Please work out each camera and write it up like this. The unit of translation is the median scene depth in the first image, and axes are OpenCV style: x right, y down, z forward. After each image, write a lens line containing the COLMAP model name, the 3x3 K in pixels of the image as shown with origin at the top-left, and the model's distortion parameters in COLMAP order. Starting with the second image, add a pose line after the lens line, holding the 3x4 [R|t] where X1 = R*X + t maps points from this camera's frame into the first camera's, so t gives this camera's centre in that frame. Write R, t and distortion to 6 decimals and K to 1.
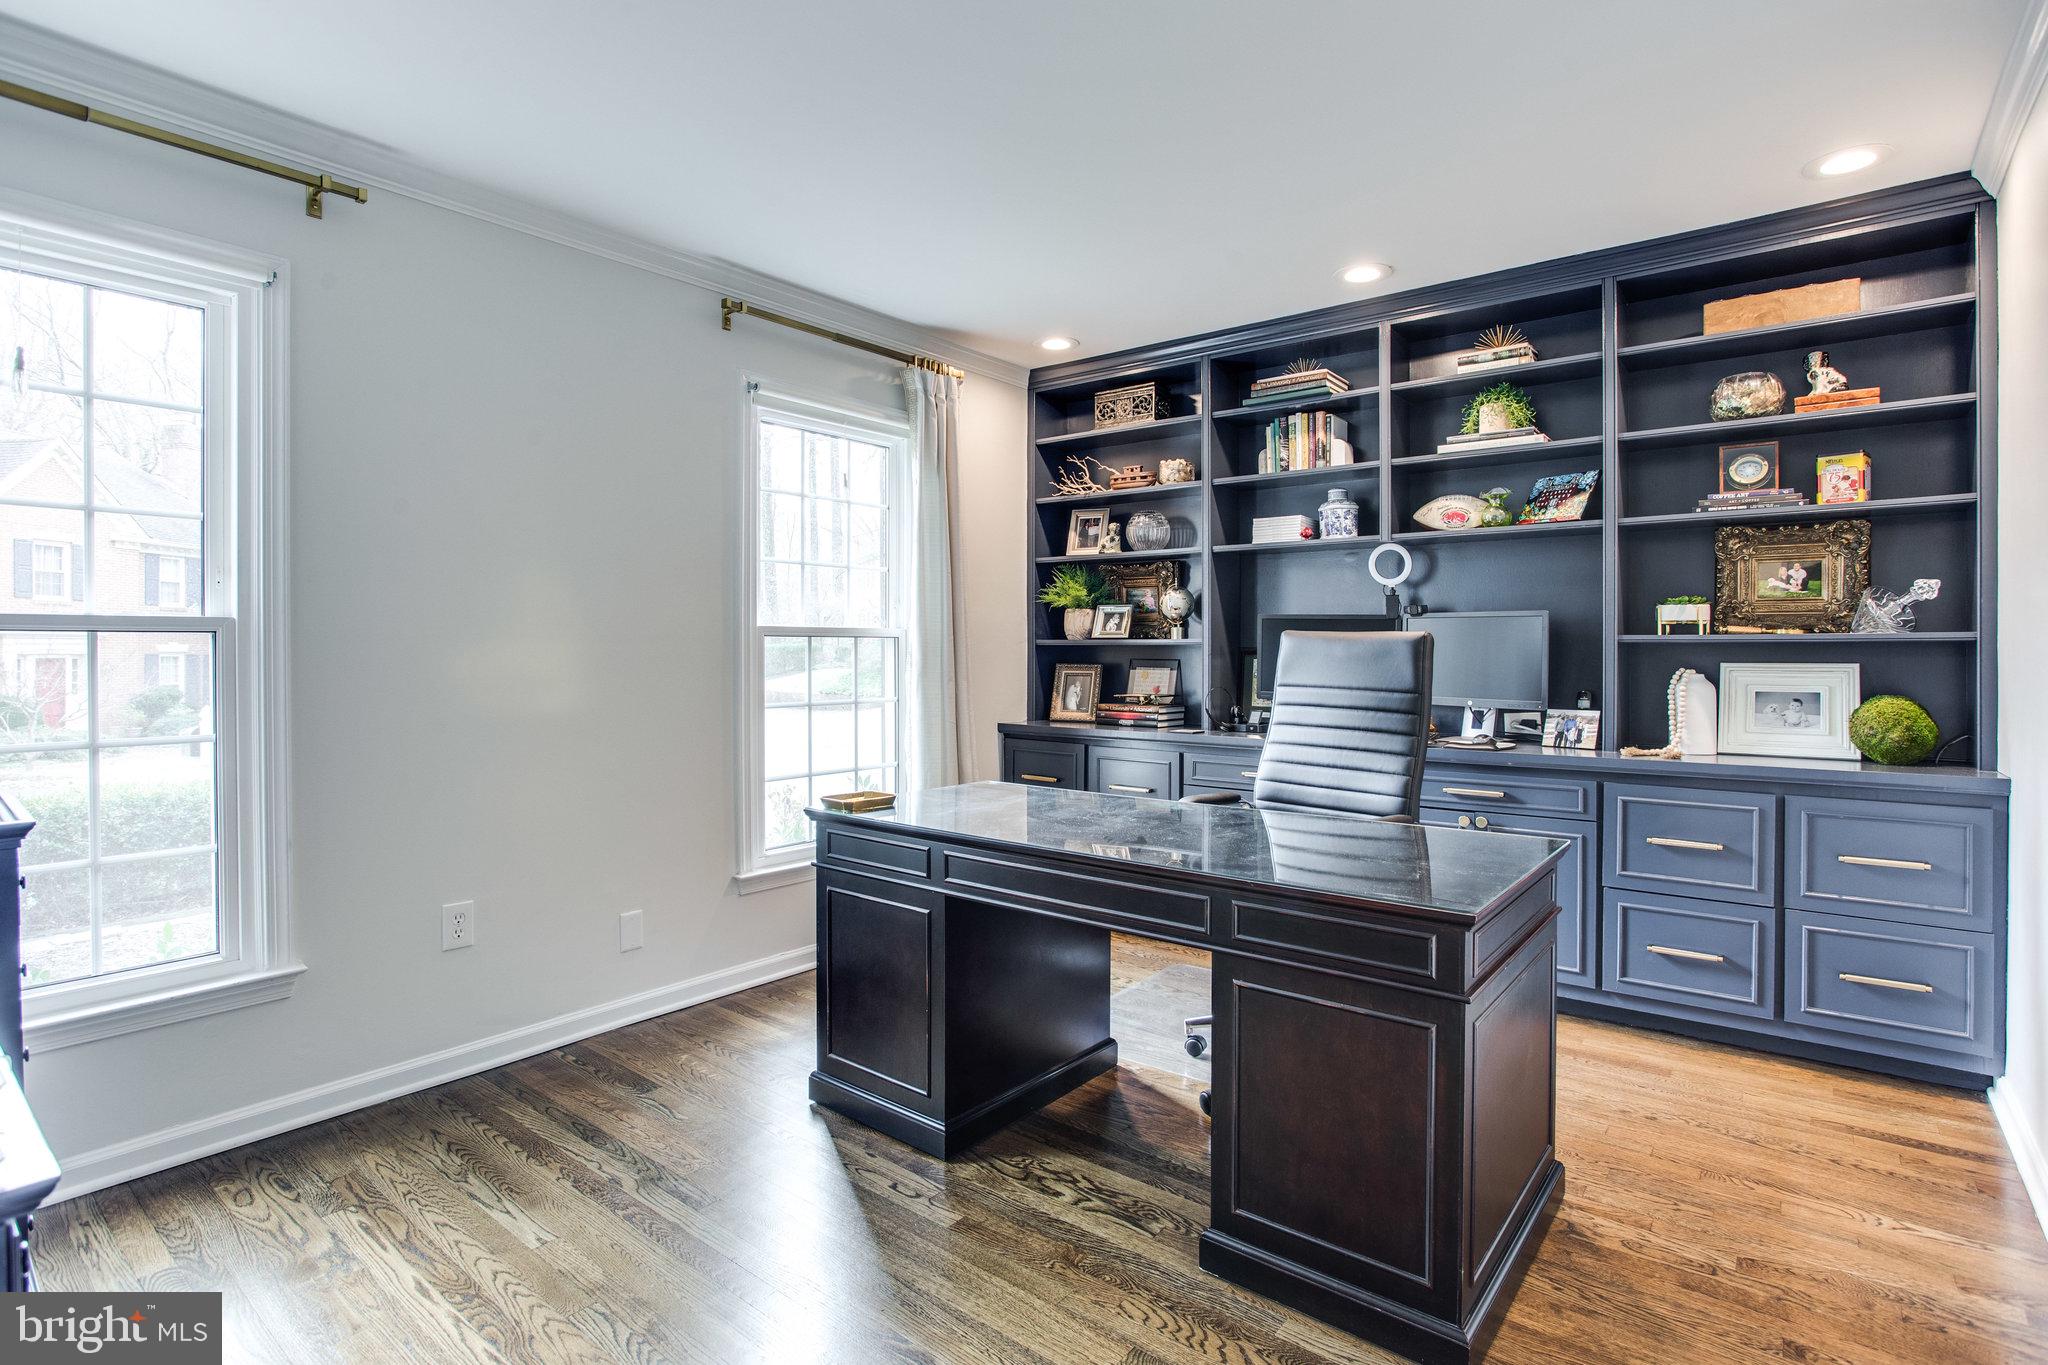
lens RADIAL K [[1001.9, 0, 1021.2], [0, 1001.9, 665.8], [0, 0, 1]] dist [-0.064244, 0.016388]
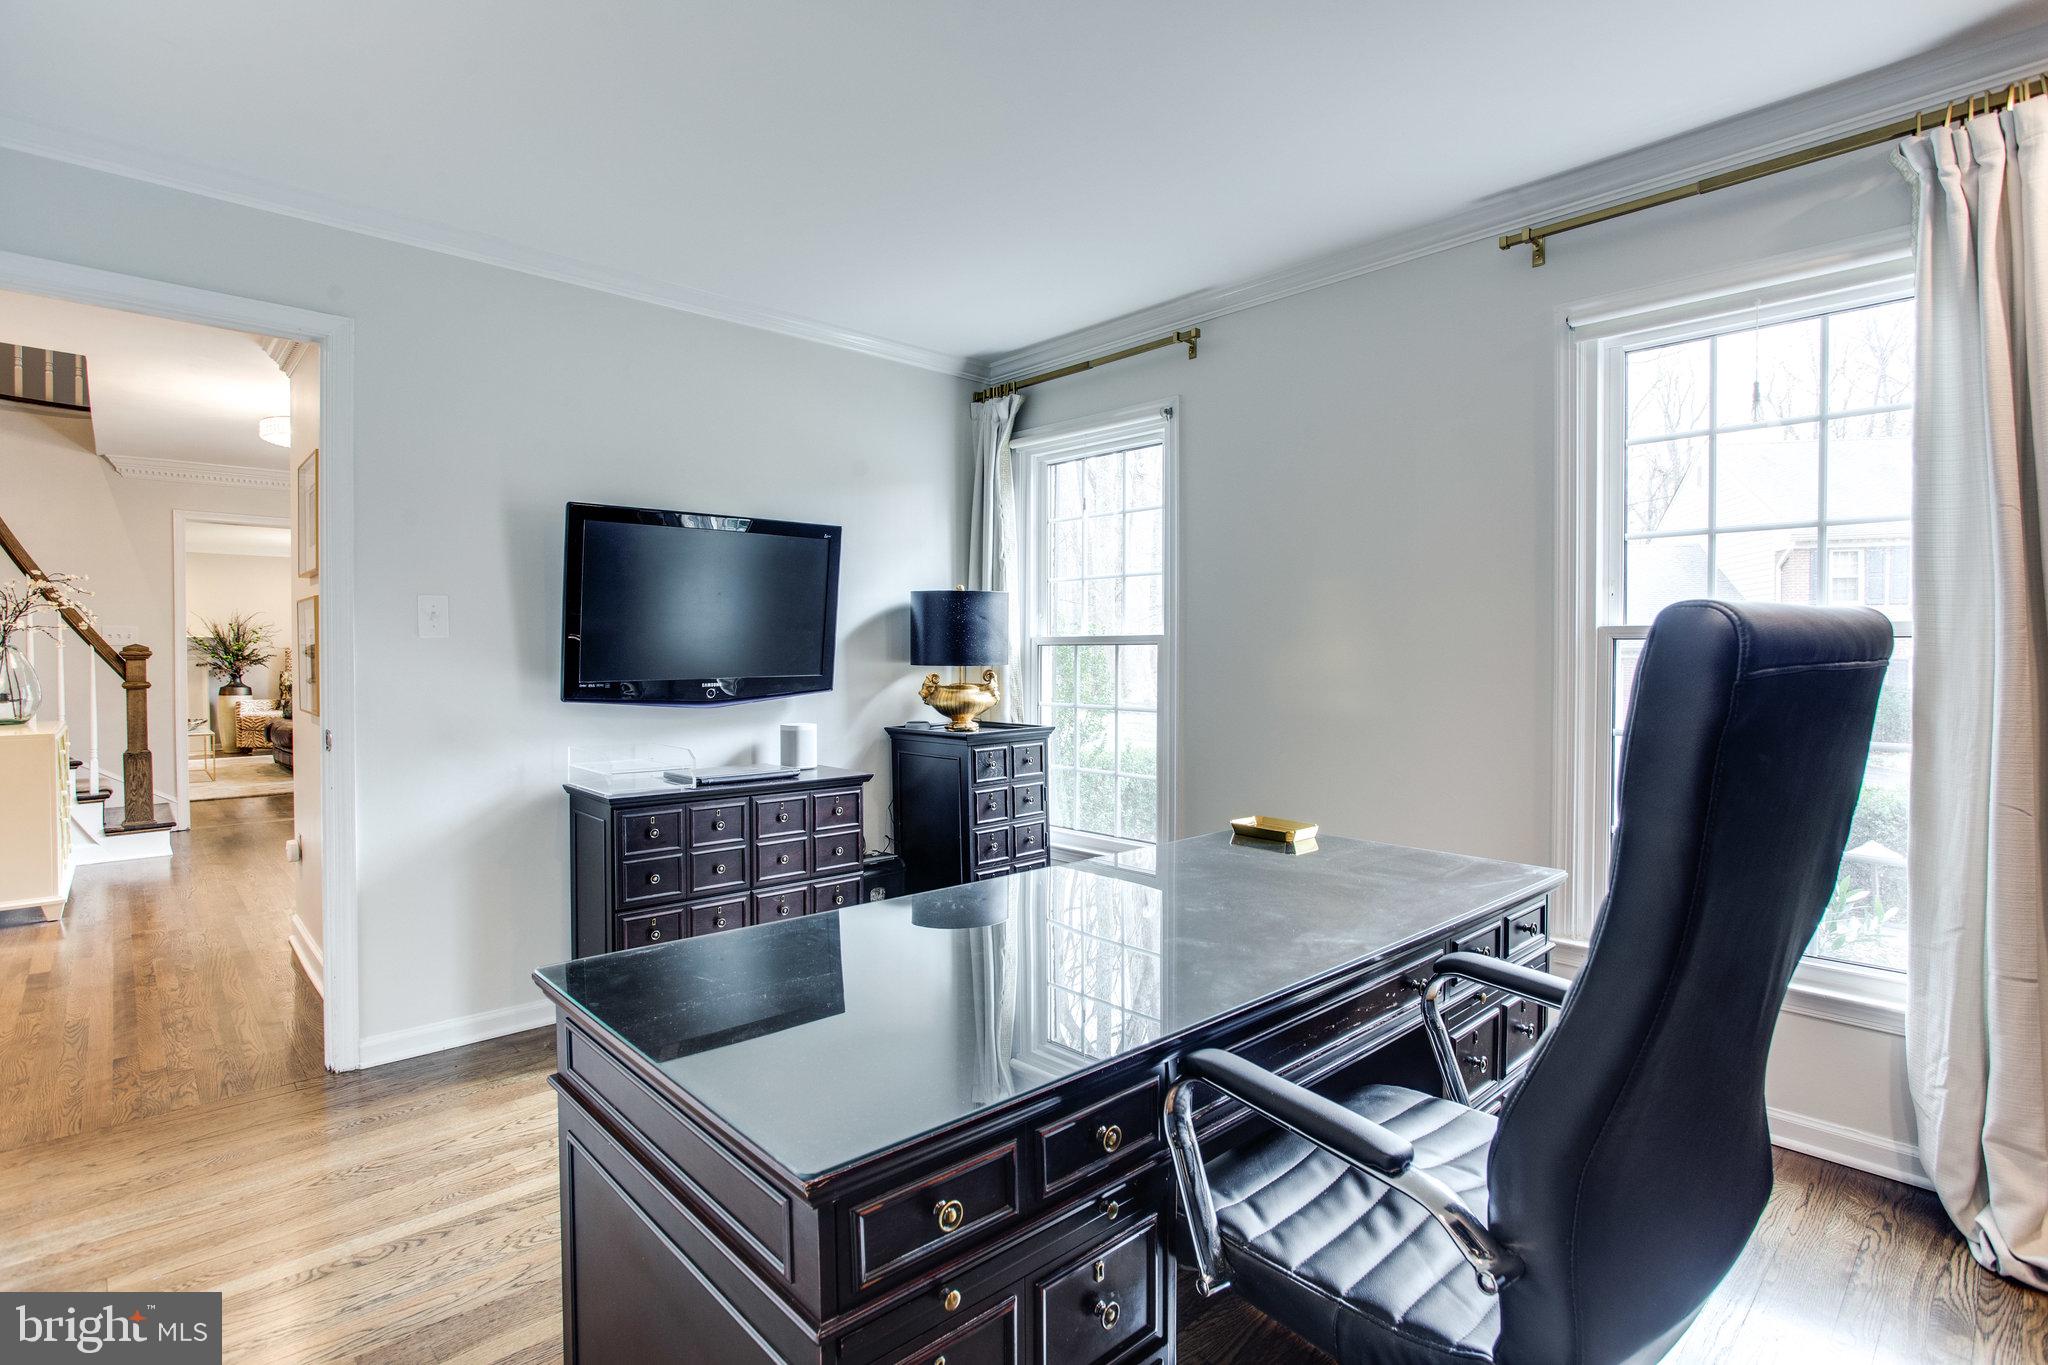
lens RADIAL K [[992.6, 0, 1024.0], [0, 992.6, 682.5], [0, 0, 1]] dist [-0.027104, 0.000745]
pose [[-0.144145, 0.026427, -0.989204, 0.580801], [-0.016241, 0.999446, 0.029067, -0.010651], [0.989423, 0.020255, -0.143636, 0.706537]]
